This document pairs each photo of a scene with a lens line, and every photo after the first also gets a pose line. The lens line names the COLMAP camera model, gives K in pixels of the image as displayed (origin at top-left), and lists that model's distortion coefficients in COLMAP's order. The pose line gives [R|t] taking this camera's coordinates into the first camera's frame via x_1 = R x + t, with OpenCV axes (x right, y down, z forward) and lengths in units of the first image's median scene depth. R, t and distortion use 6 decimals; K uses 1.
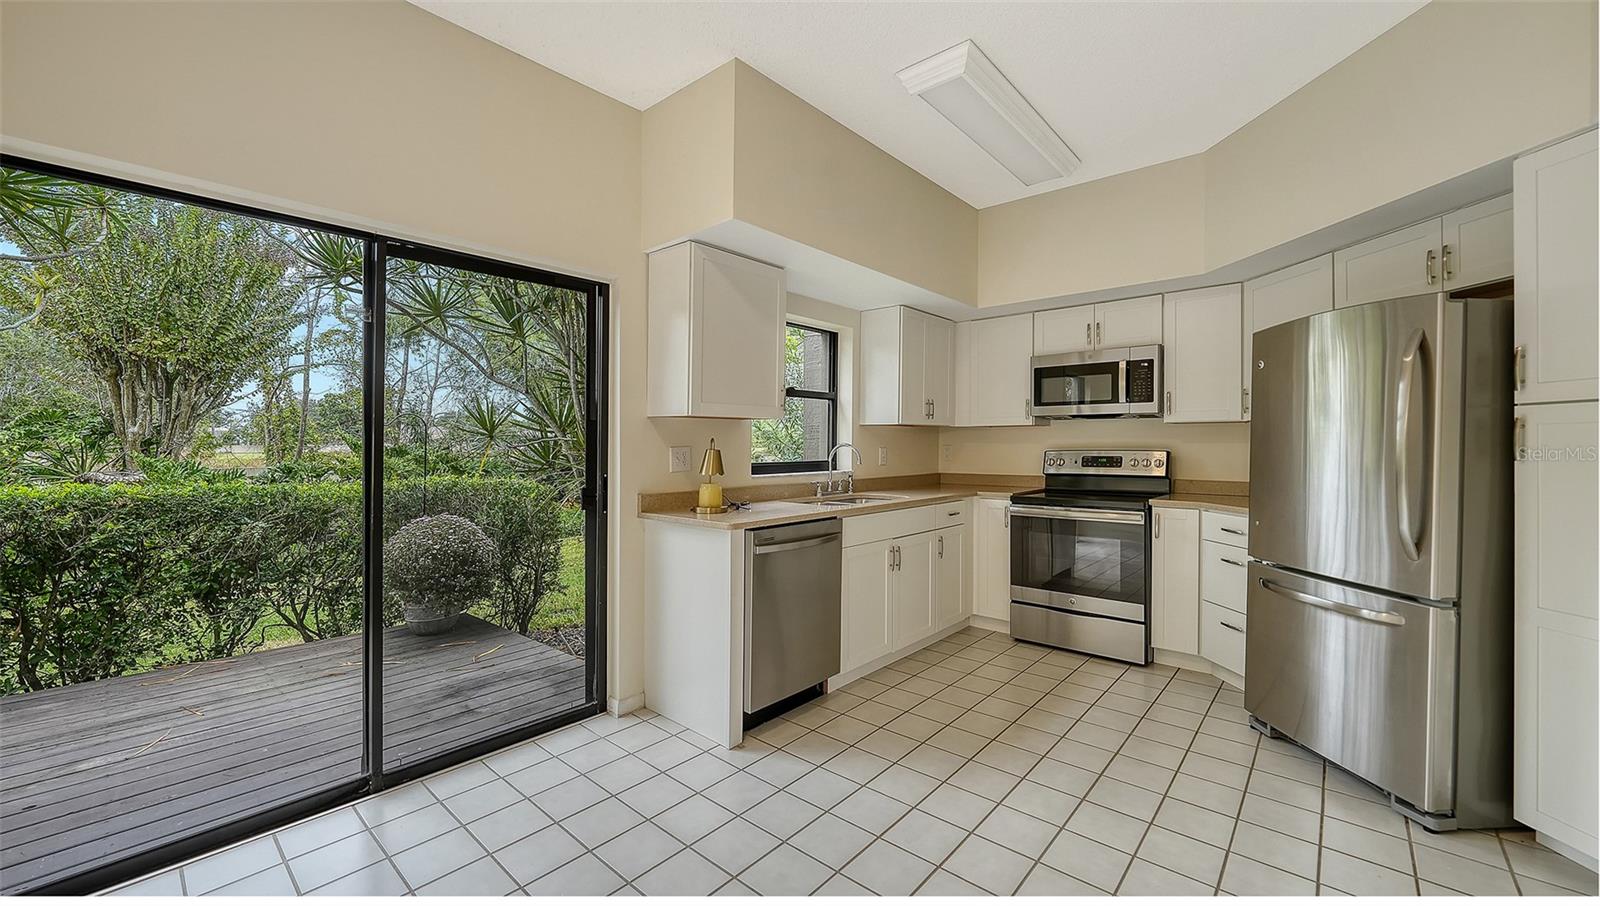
lens RADIAL K [[618.5, 0, 806.1], [0, 618.5, 446.0], [0, 0, 1]] dist [-0.002087, -0.000111]
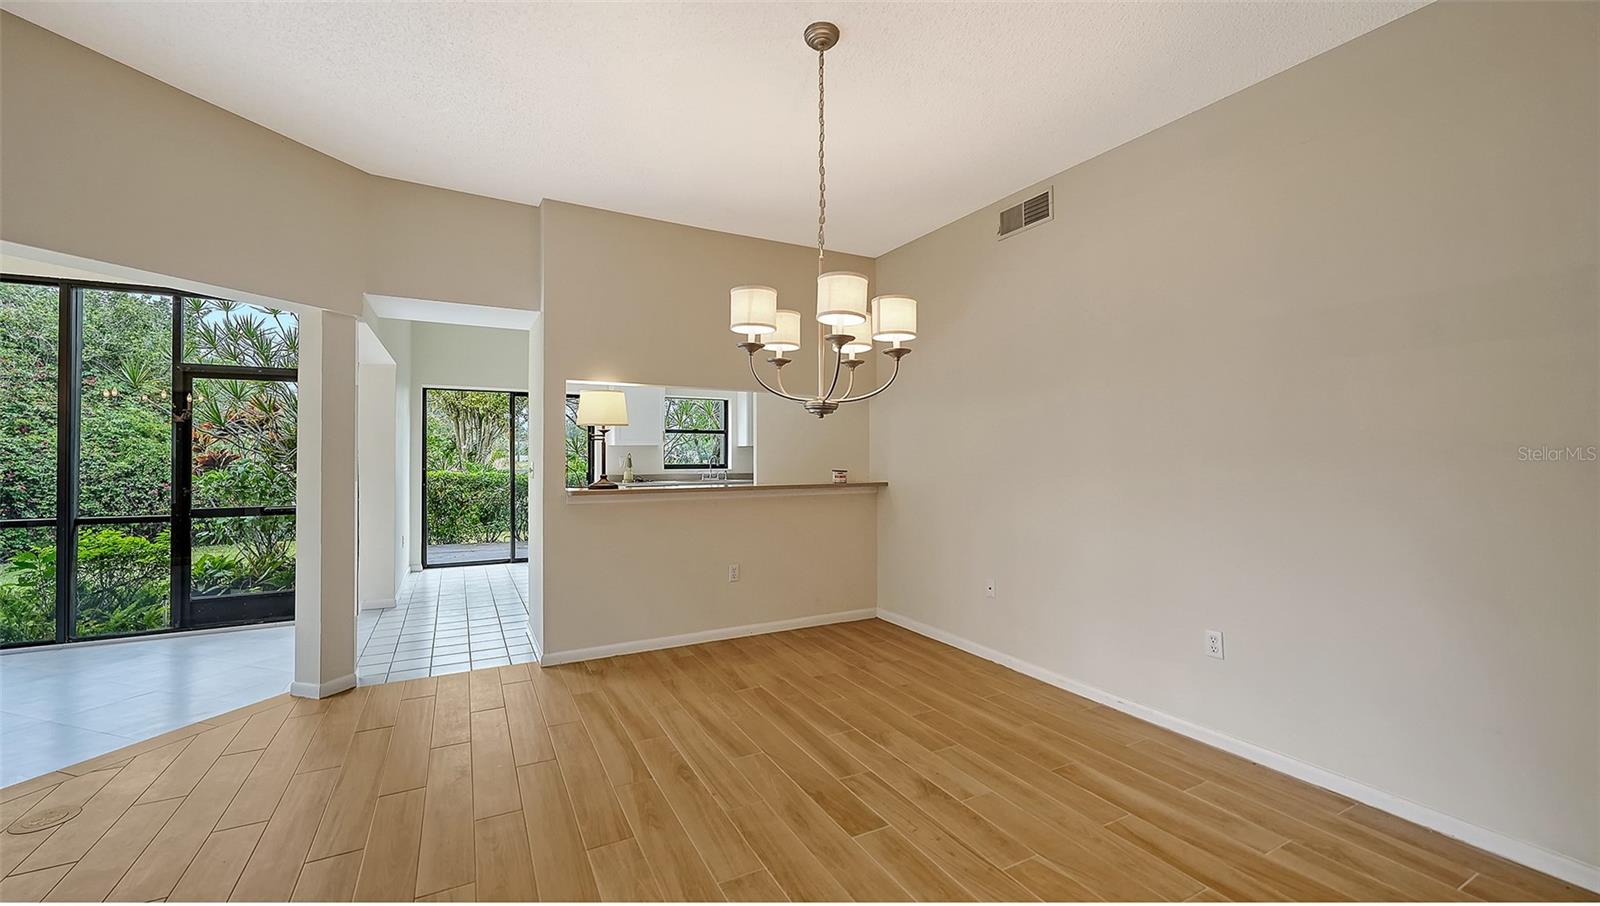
lens RADIAL K [[618.5, 0, 800.4], [0, 618.5, 457.9], [0, 0, 1]] dist [-0.002087, -0.000111]
pose [[0.942972, 0.004997, -0.332835, 1.036597], [-0.005685, 0.999983, -0.001094, 0.004677], [0.332824, 0.002924, 0.942984, -0.892982]]
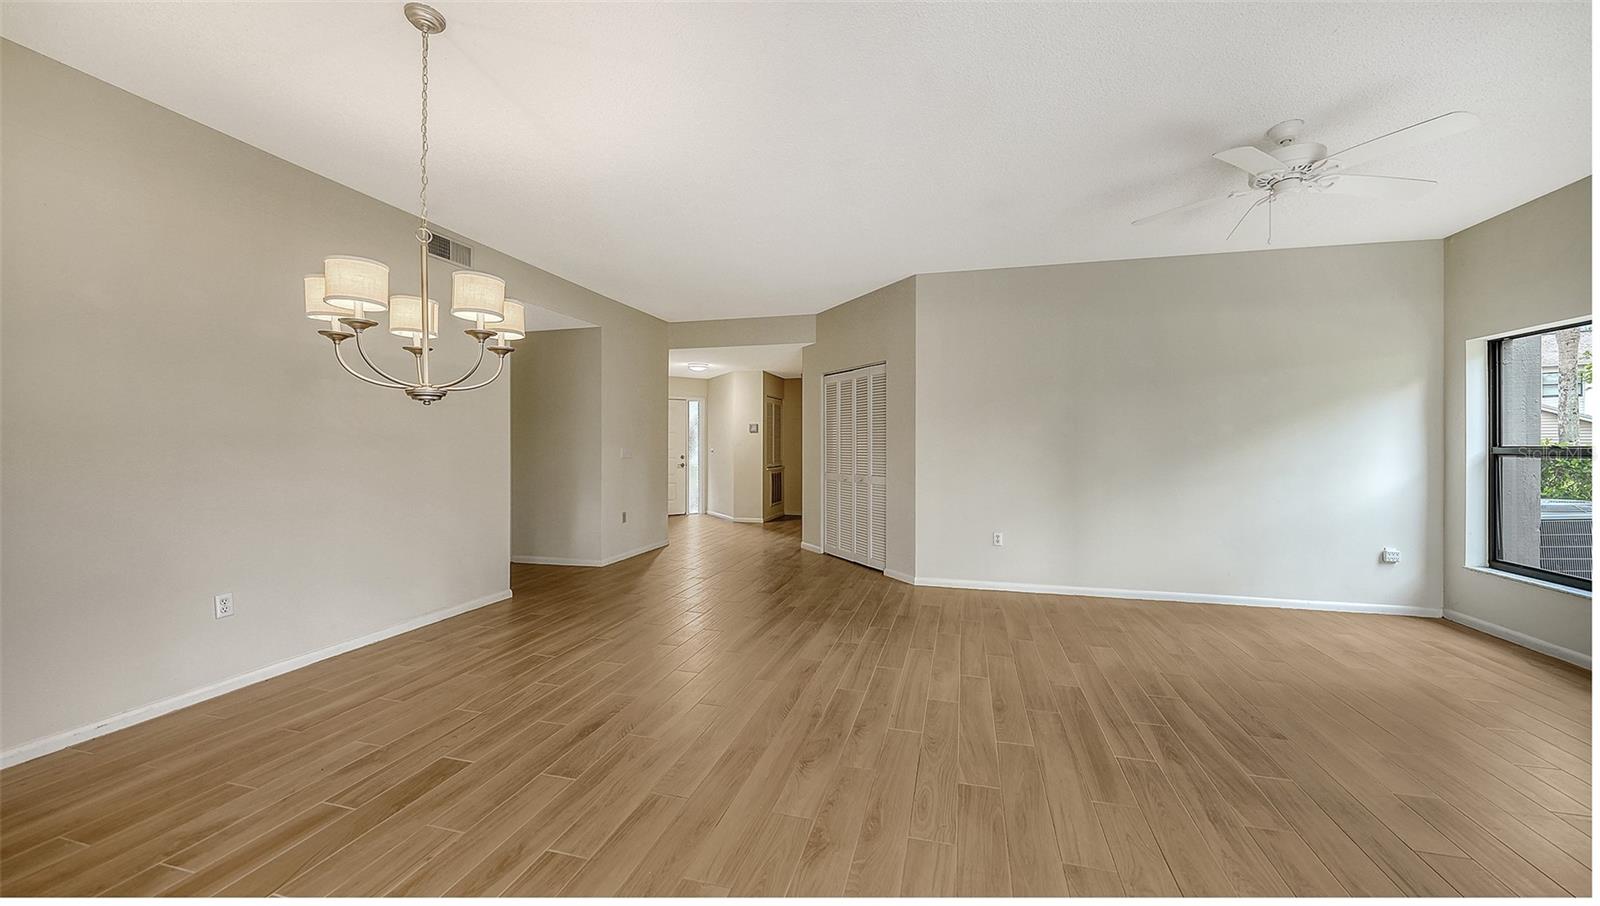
lens RADIAL K [[578.6, 0, 799.4], [0, 578.6, 446.9], [0, 0, 1]] dist [-0.000367, -0.000013]
pose [[-0.425297, -0.001140, 0.905053, 0.239183], [0.007697, 0.999958, 0.004876, 0.006465], [-0.905021, 0.009040, -0.425271, -0.437466]]
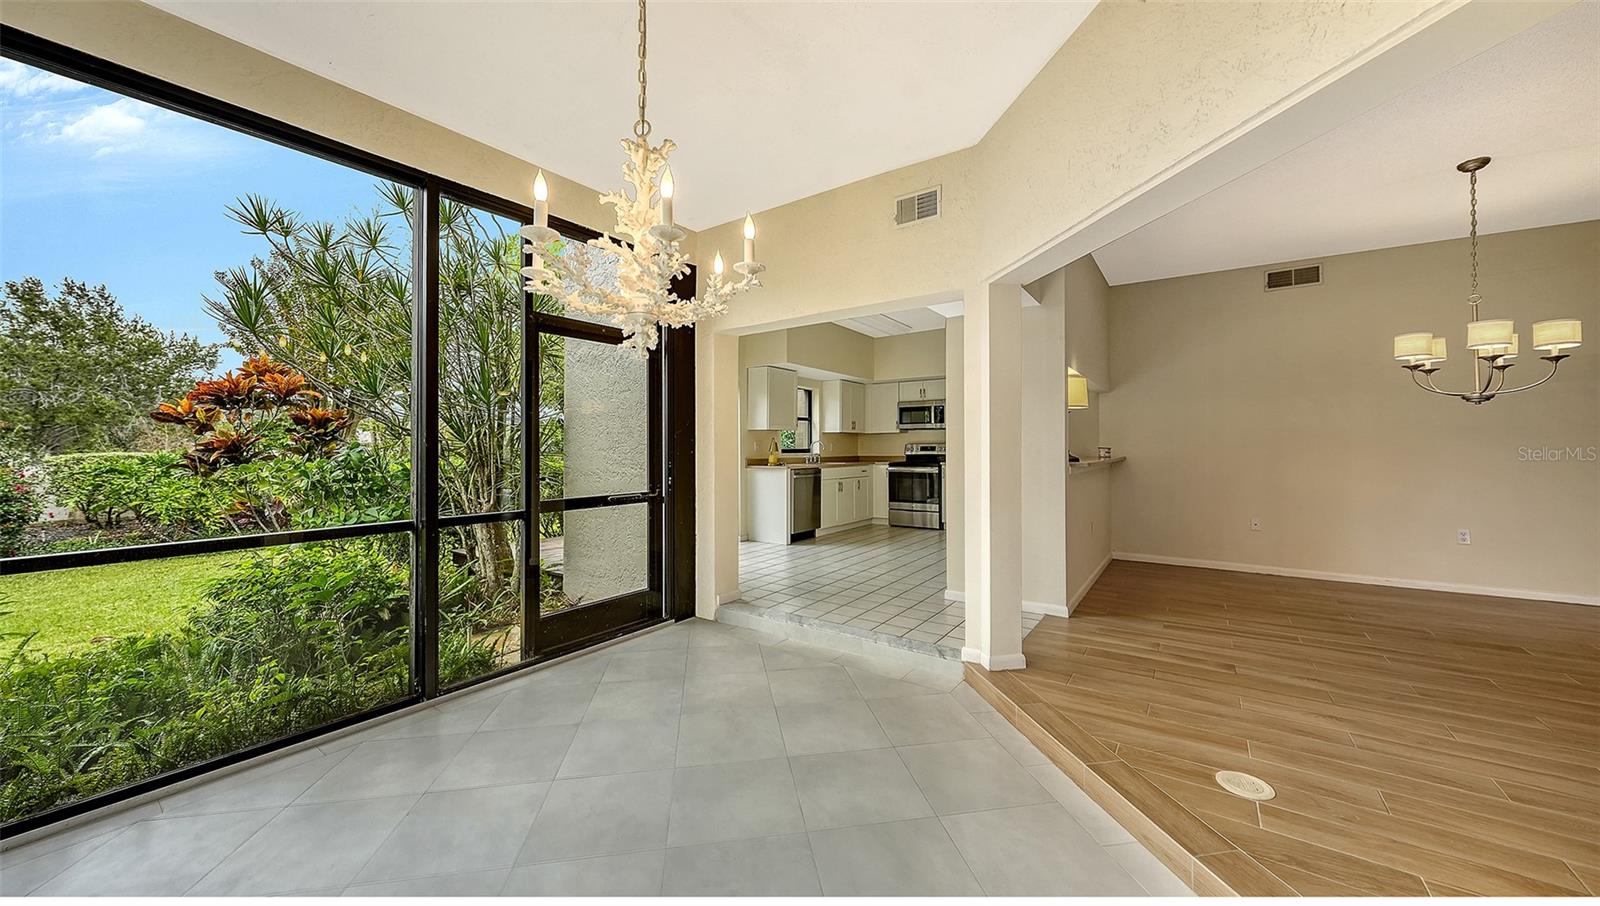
lens RADIAL K [[578.6, 0, 798.1], [0, 578.6, 441.7], [0, 0, 1]] dist [-0.000367, -0.000013]
pose [[0.994633, -0.003206, 0.103419, -0.227336], [0.004696, 0.999889, -0.014165, 0.029003], [-0.103362, 0.014574, 0.994537, -1.112589]]
